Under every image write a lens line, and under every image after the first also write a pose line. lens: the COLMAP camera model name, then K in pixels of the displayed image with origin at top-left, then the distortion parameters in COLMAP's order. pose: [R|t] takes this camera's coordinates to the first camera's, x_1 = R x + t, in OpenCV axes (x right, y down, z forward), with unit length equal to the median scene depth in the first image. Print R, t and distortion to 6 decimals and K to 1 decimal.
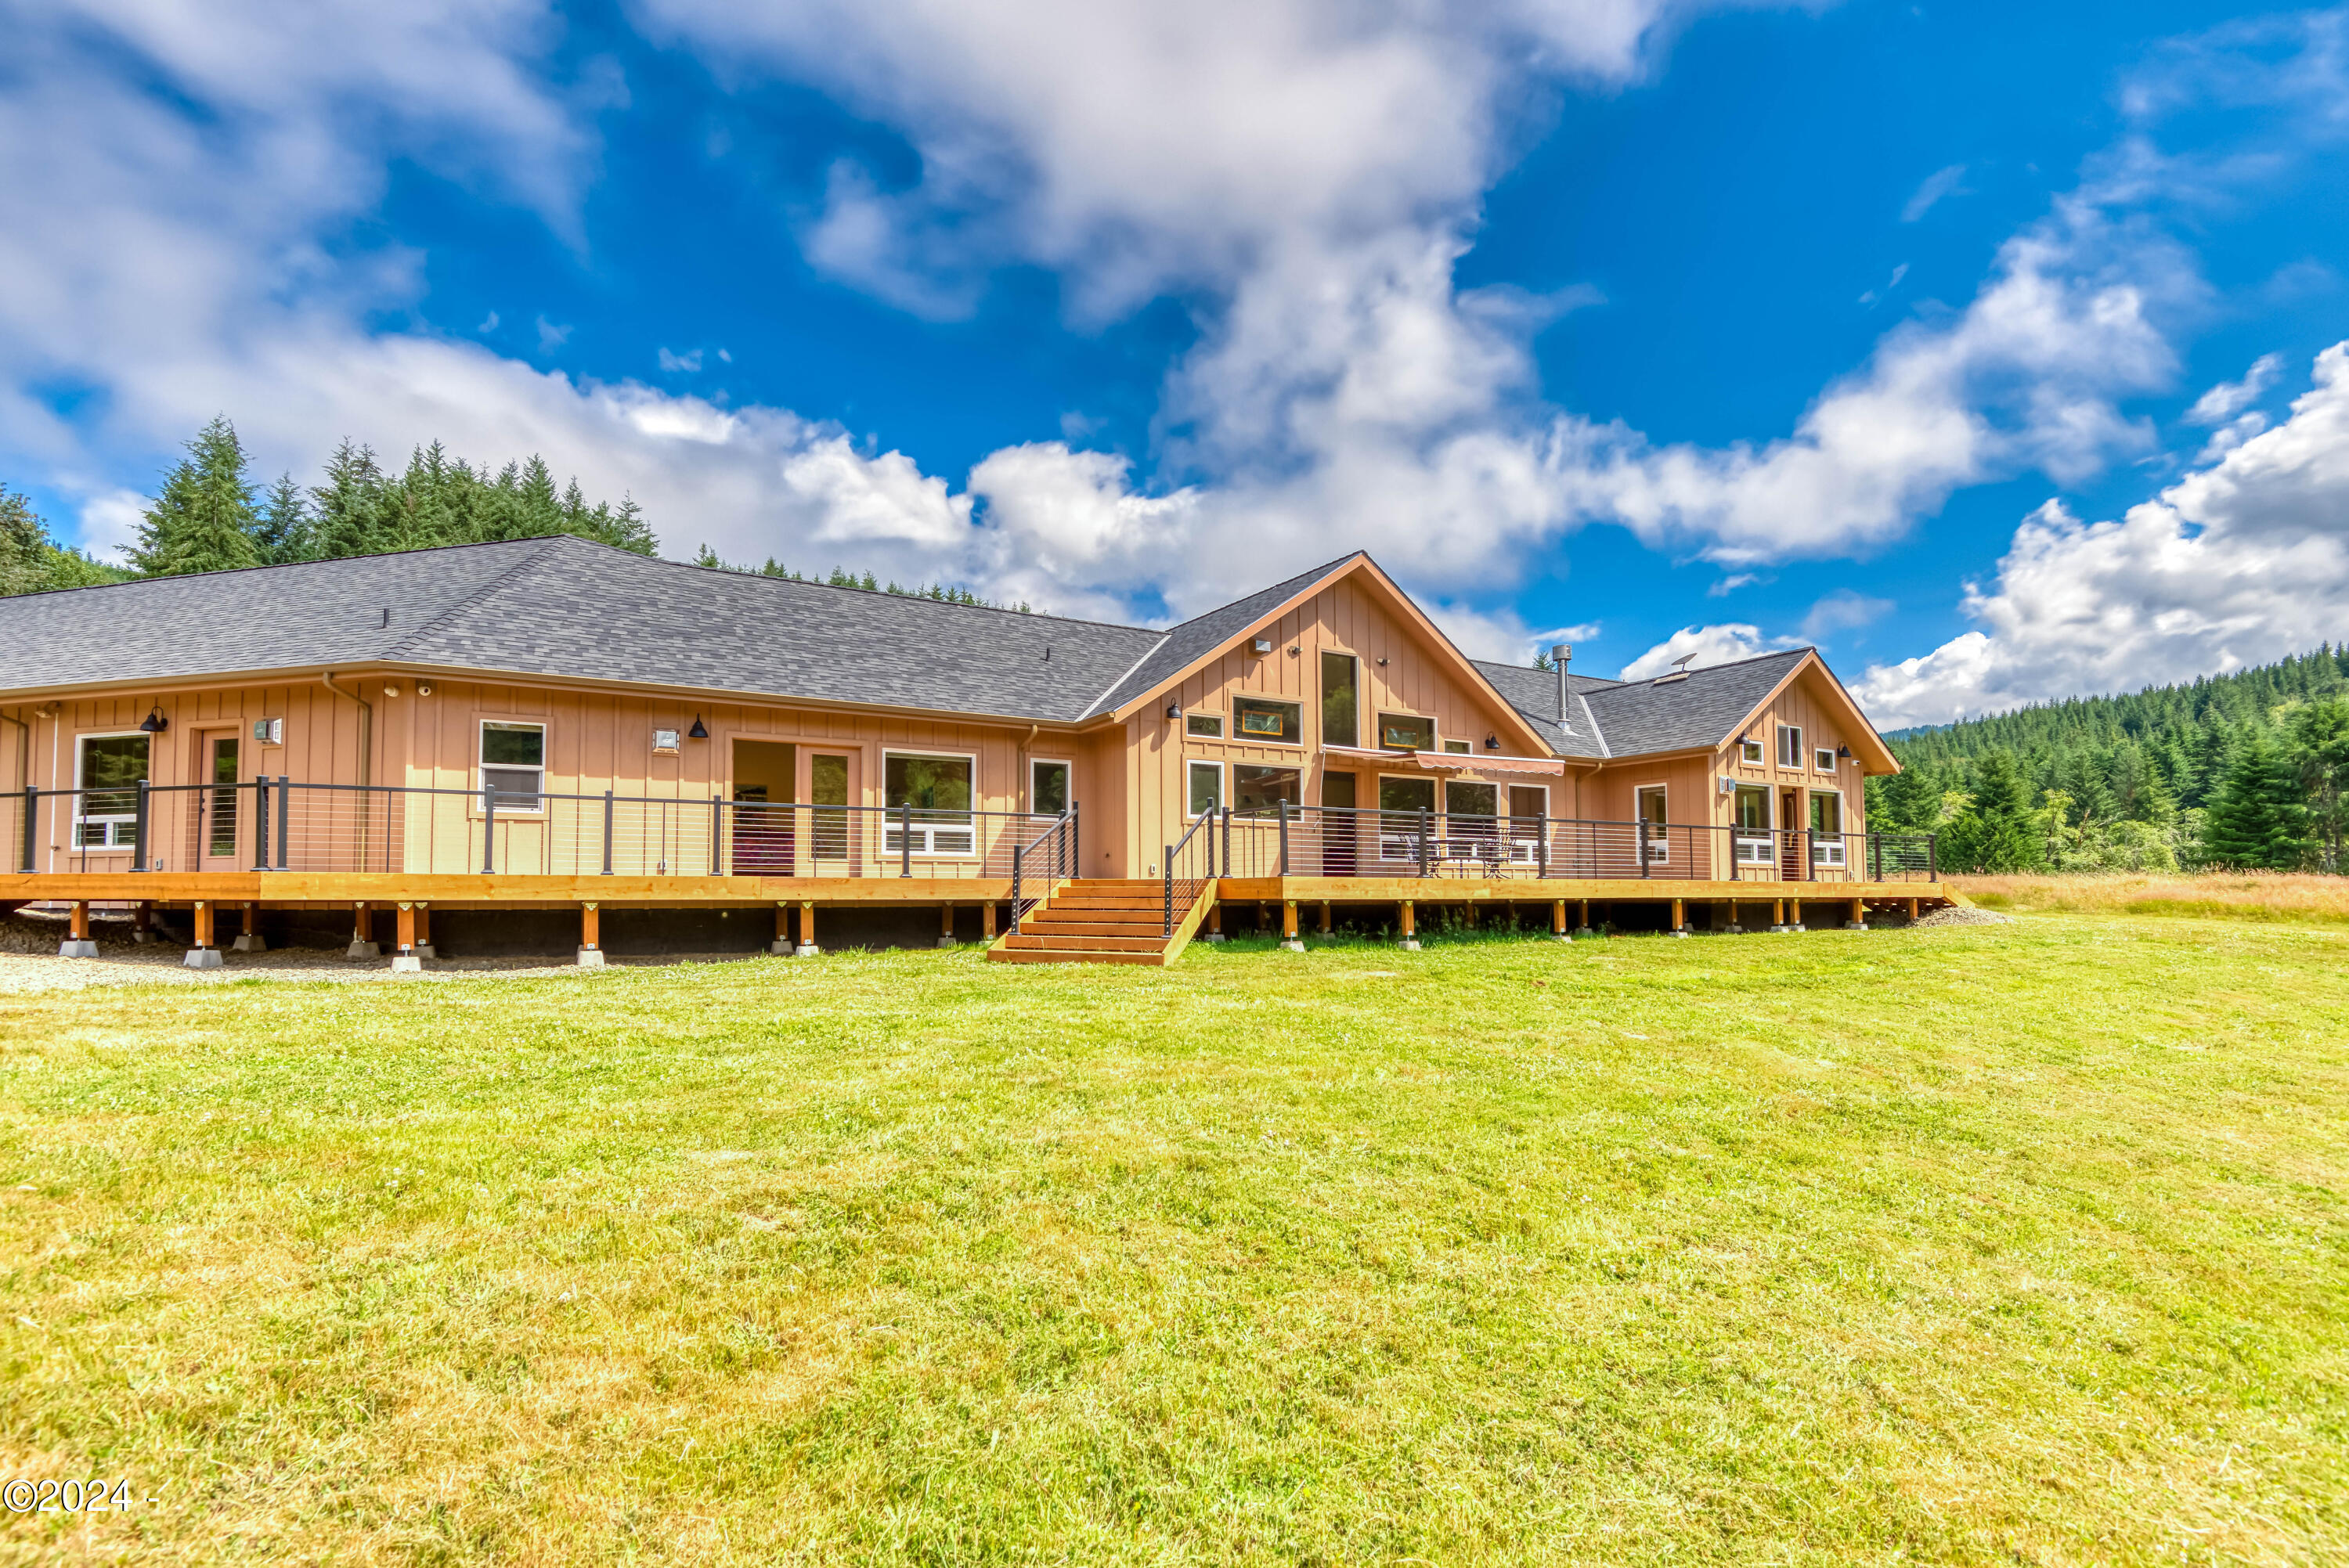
lens RADIAL K [[1105.8, 0, 1217.5], [0, 1105.8, 836.9], [0, 0, 1]] dist [-0.003648, -0.013506]
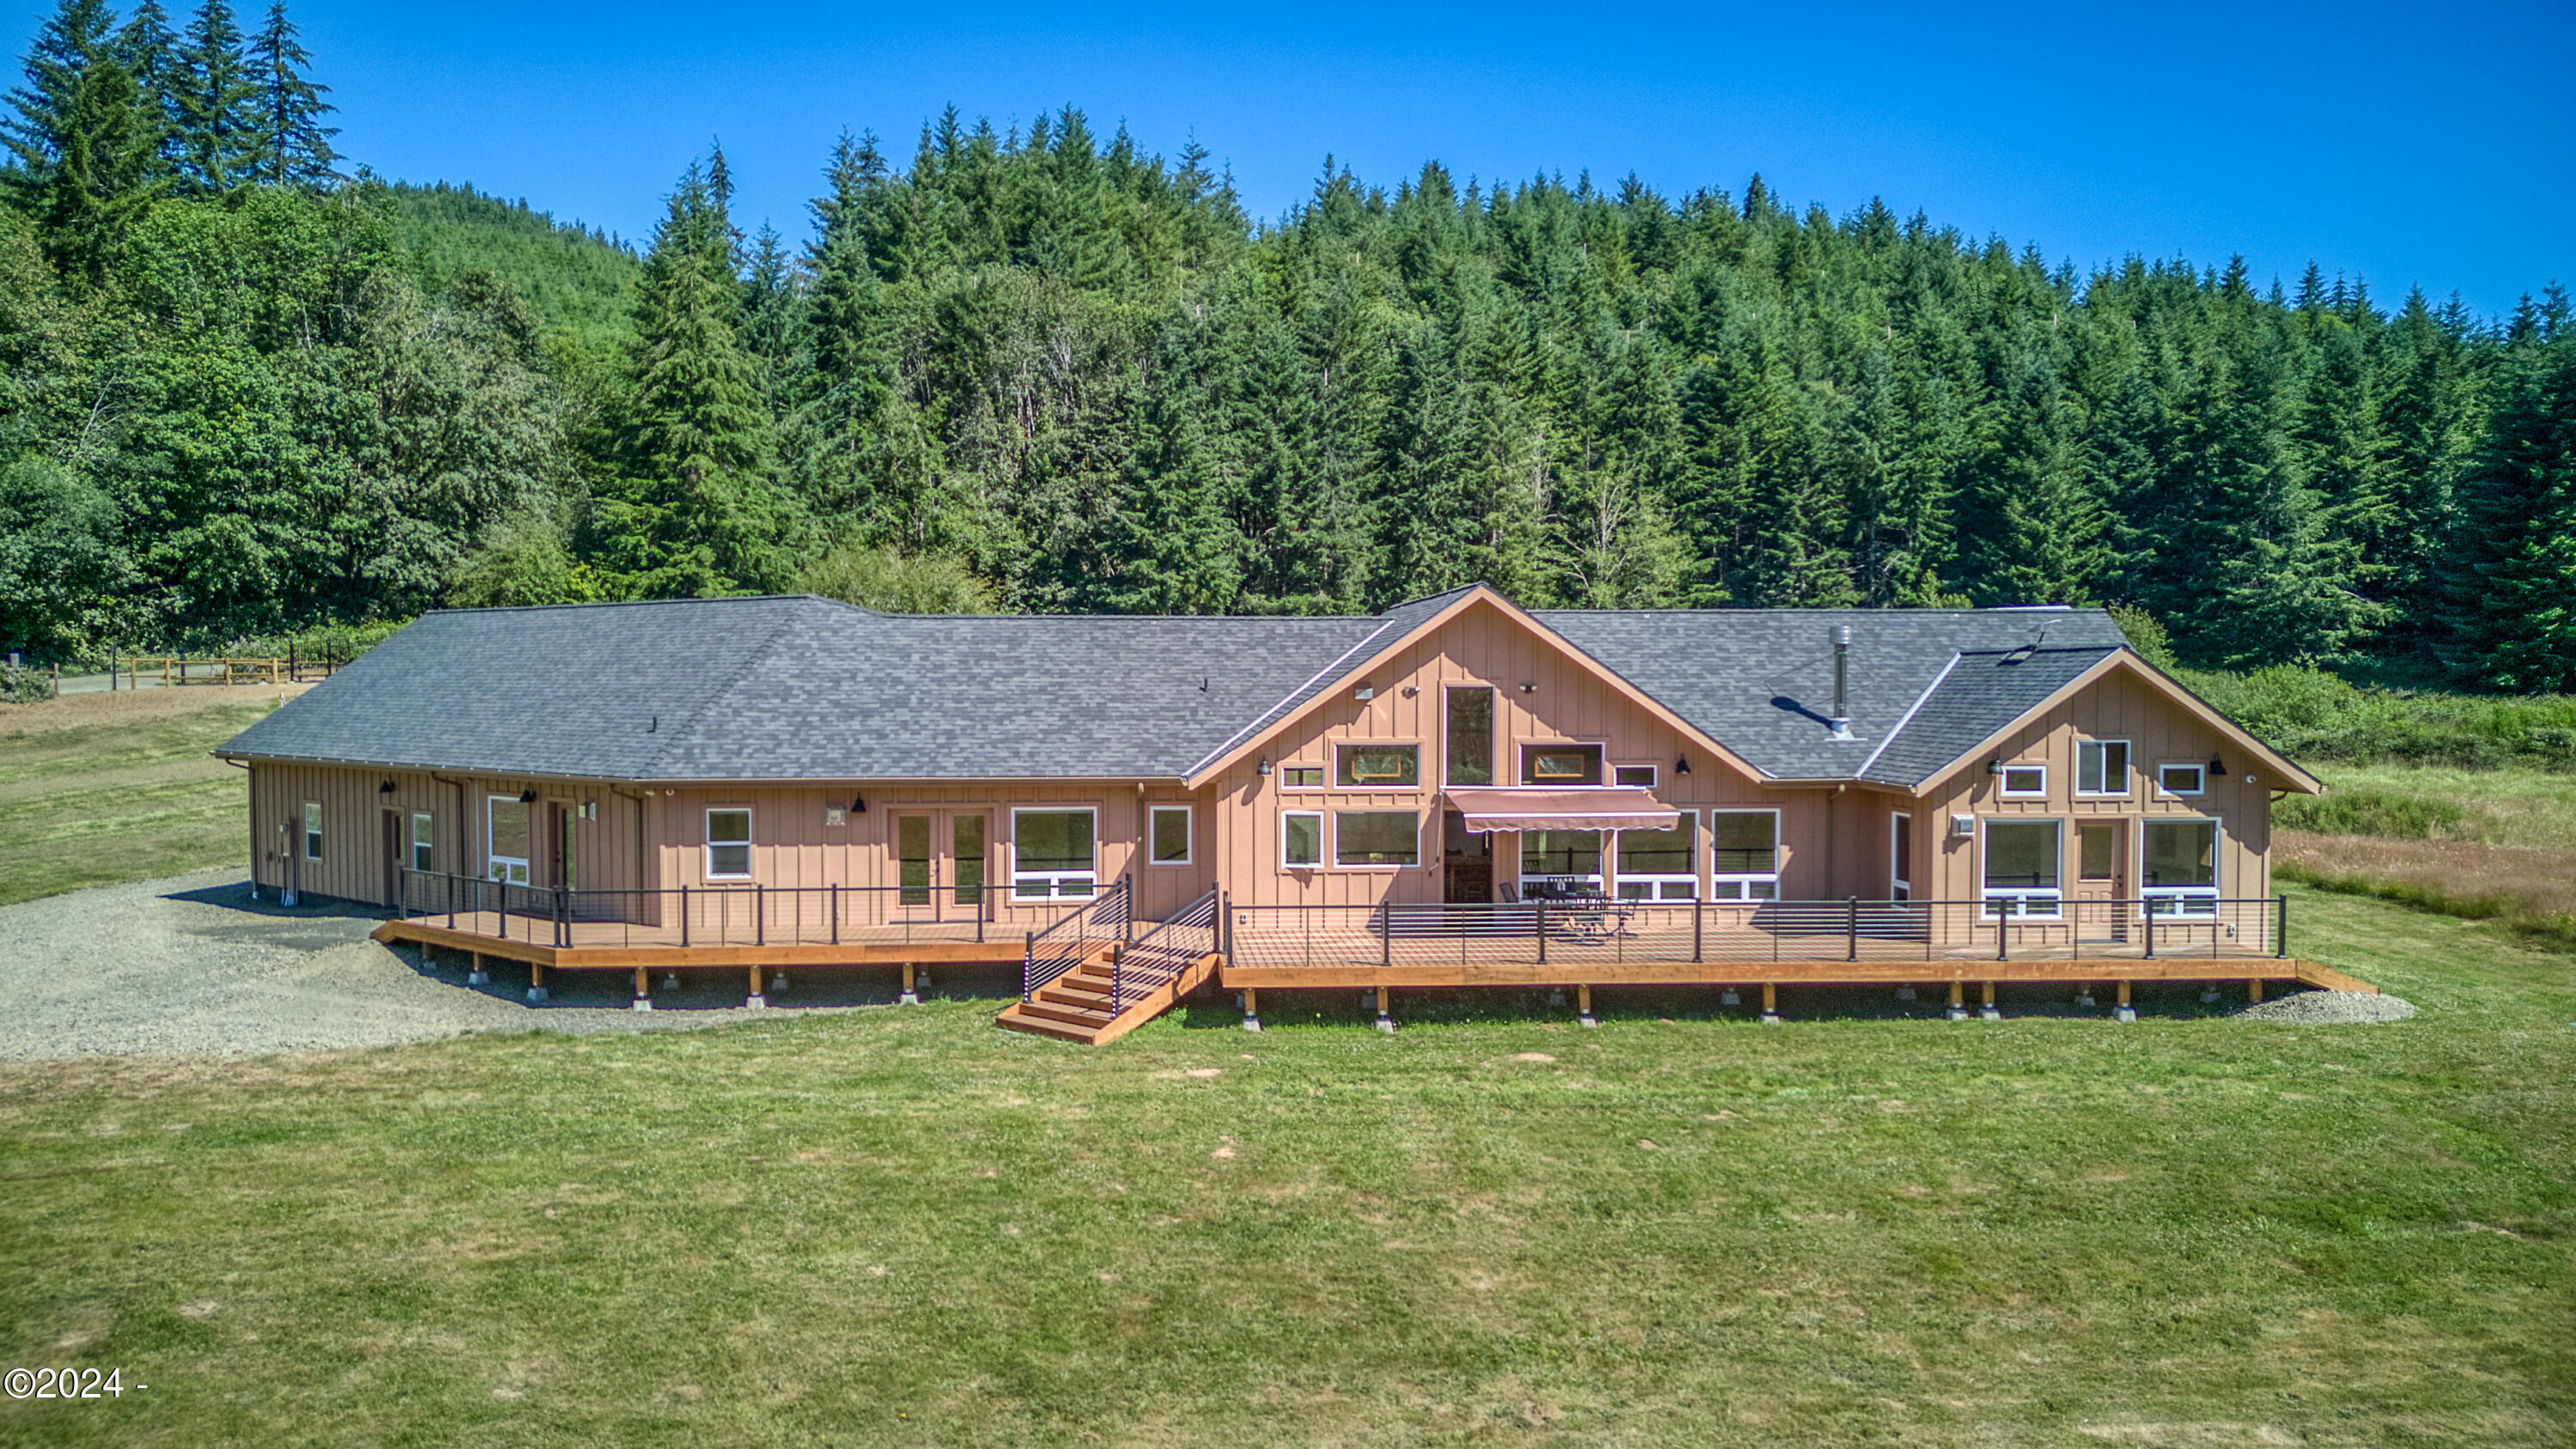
lens RADIAL K [[1859.0, 0, 1288.0], [0, 1859.0, 724.5], [0, 0, 1]] dist [0.093098, -0.121862]
pose [[0.892003, 0.009123, -0.451937, 0.710531], [0.022085, 0.997723, 0.063731, -0.244463], [0.451489, -0.066830, 0.889770, -0.502430]]
